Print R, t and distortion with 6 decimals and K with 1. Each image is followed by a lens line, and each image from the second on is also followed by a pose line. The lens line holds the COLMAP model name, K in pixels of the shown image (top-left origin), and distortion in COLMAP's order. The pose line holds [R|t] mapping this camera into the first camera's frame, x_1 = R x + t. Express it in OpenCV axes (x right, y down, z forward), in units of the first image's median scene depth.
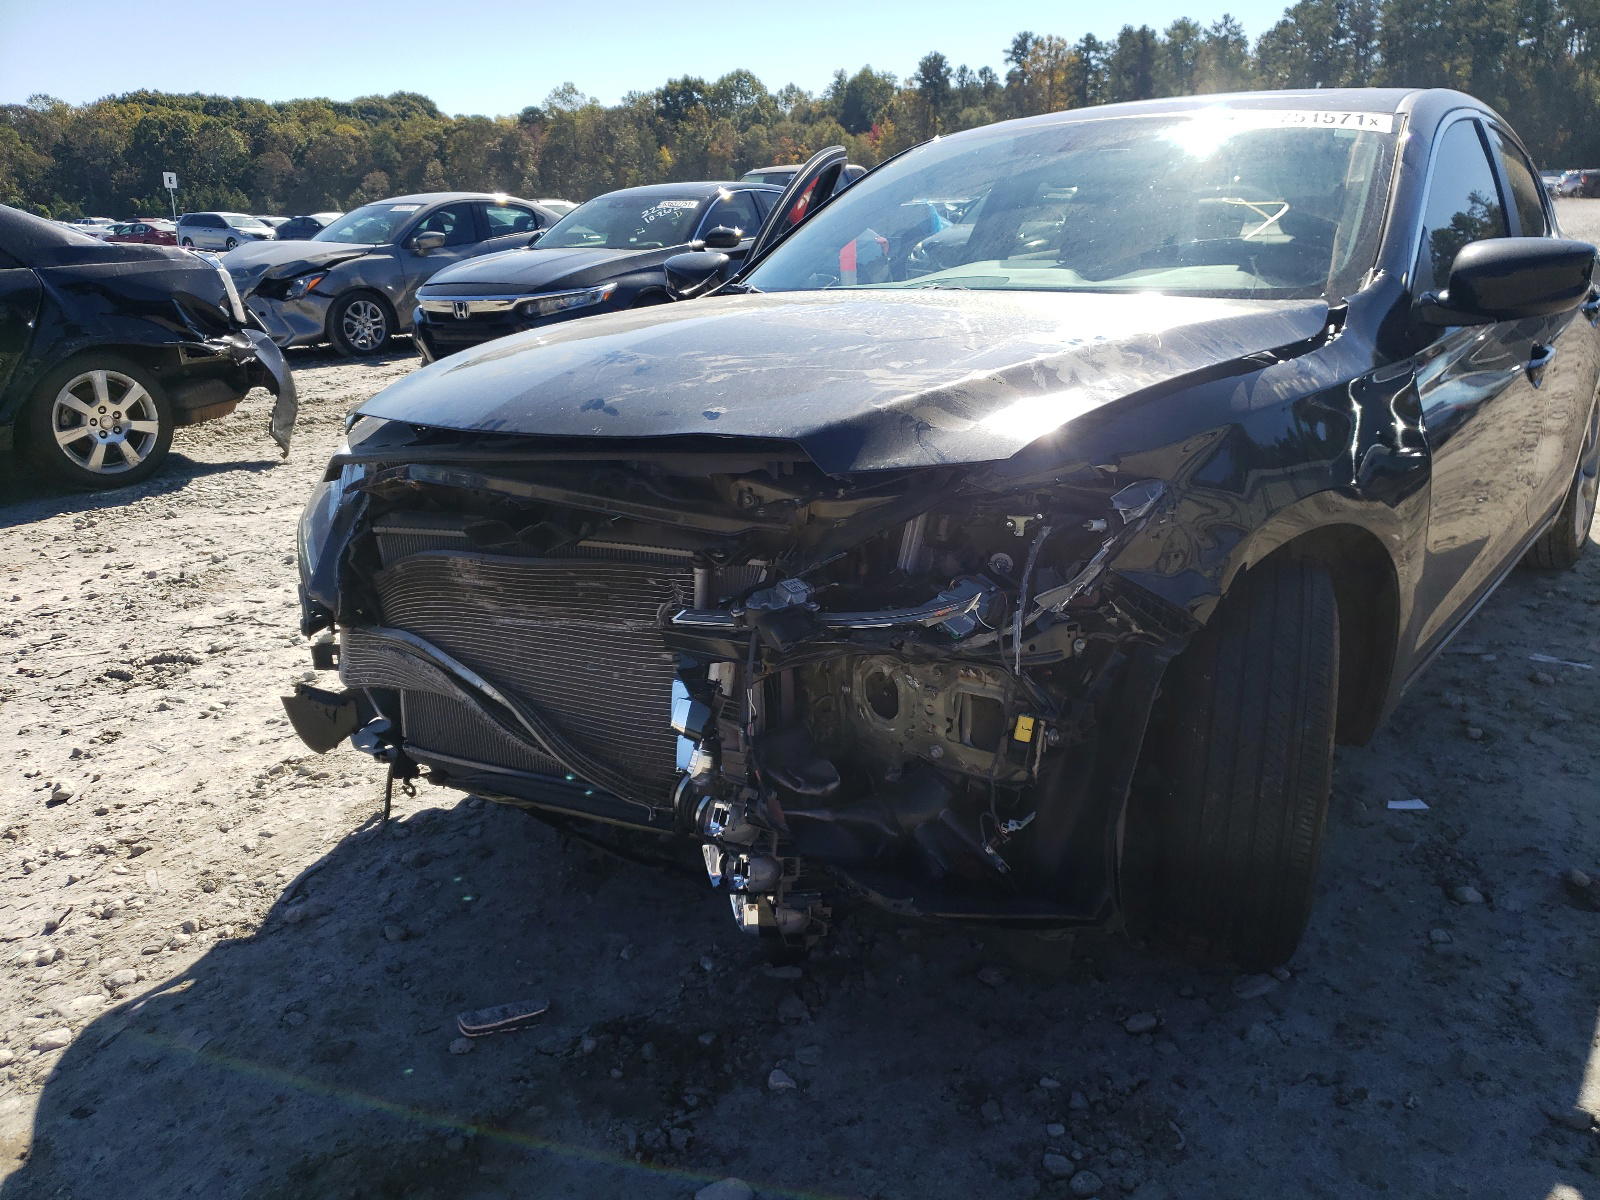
lens RADIAL K [[1212.2, 0, 800.0], [0, 1212.2, 592.2], [0, 0, 1]] dist [0.003616, 0.009863]
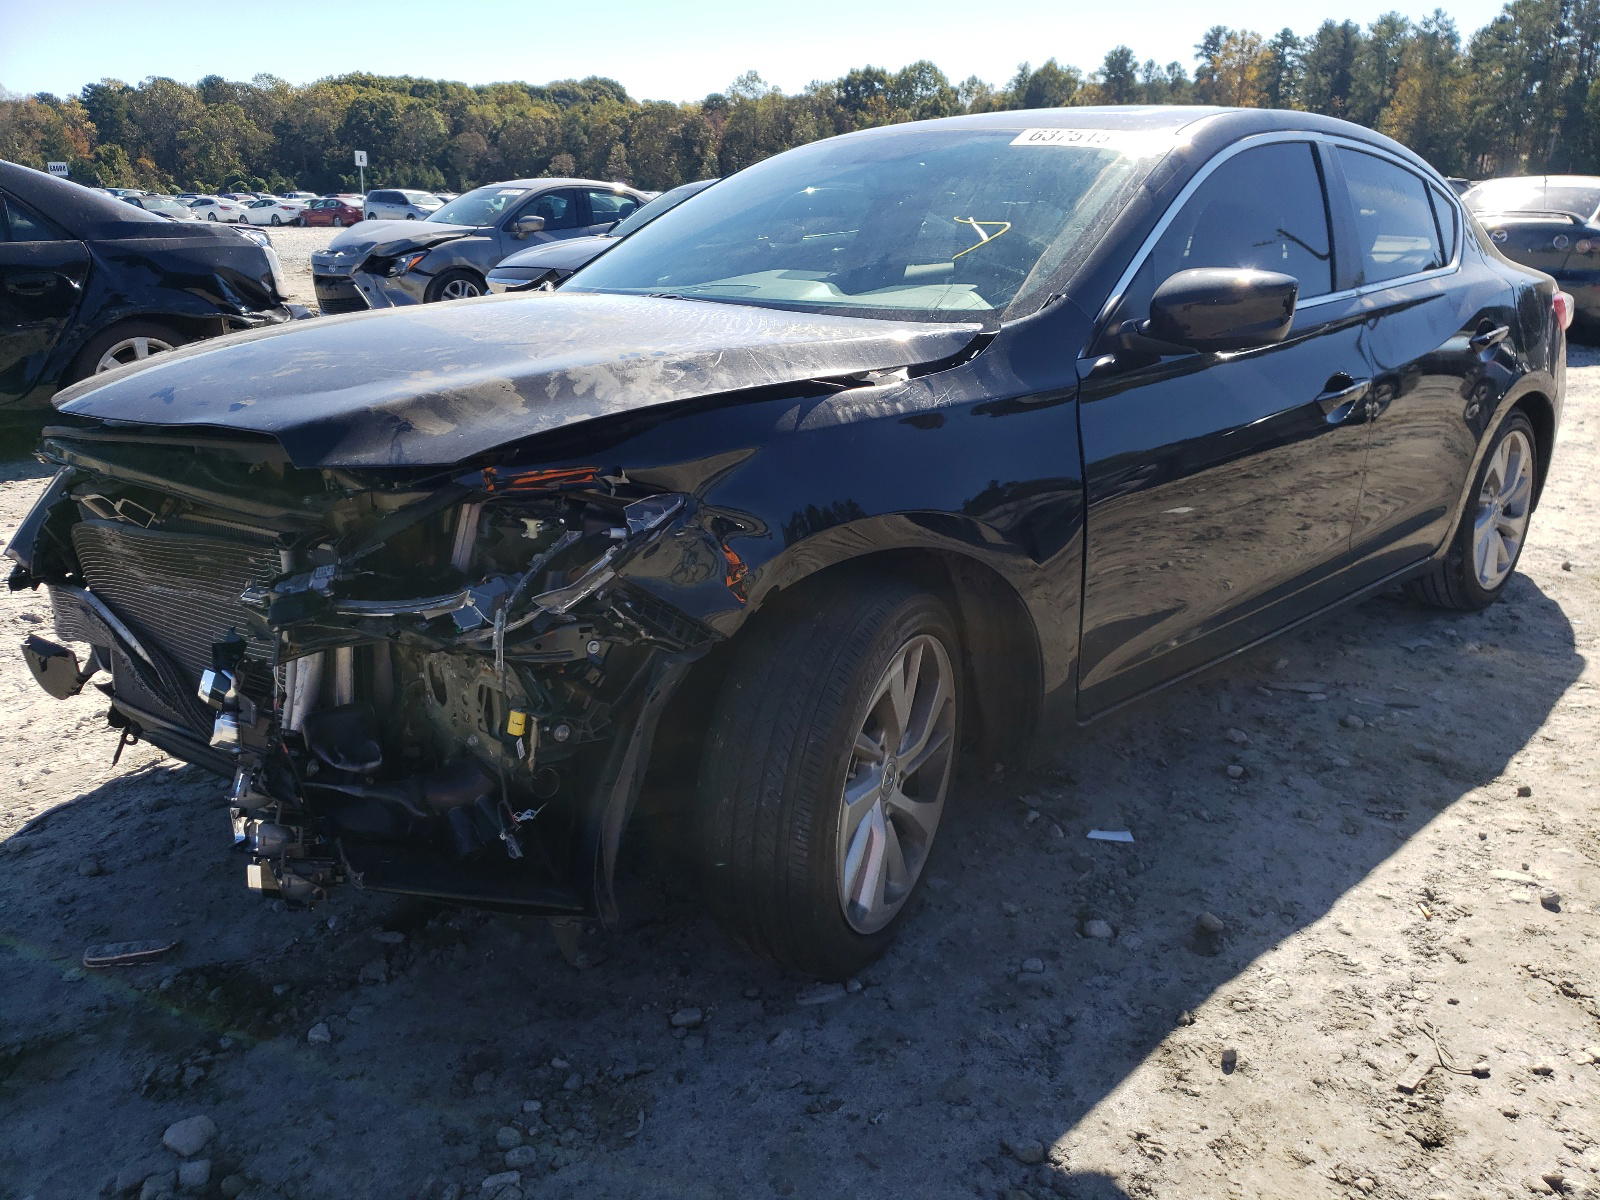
lens RADIAL K [[1205.6, 0, 800.1], [0, 1205.6, 606.3], [0, 0, 1]] dist [-0.003023, 0.008695]
pose [[0.991771, 0.066956, -0.109118, 0.438873], [-0.064880, 0.997640, 0.022466, -0.021664], [0.110365, -0.015201, 0.993775, -0.001531]]
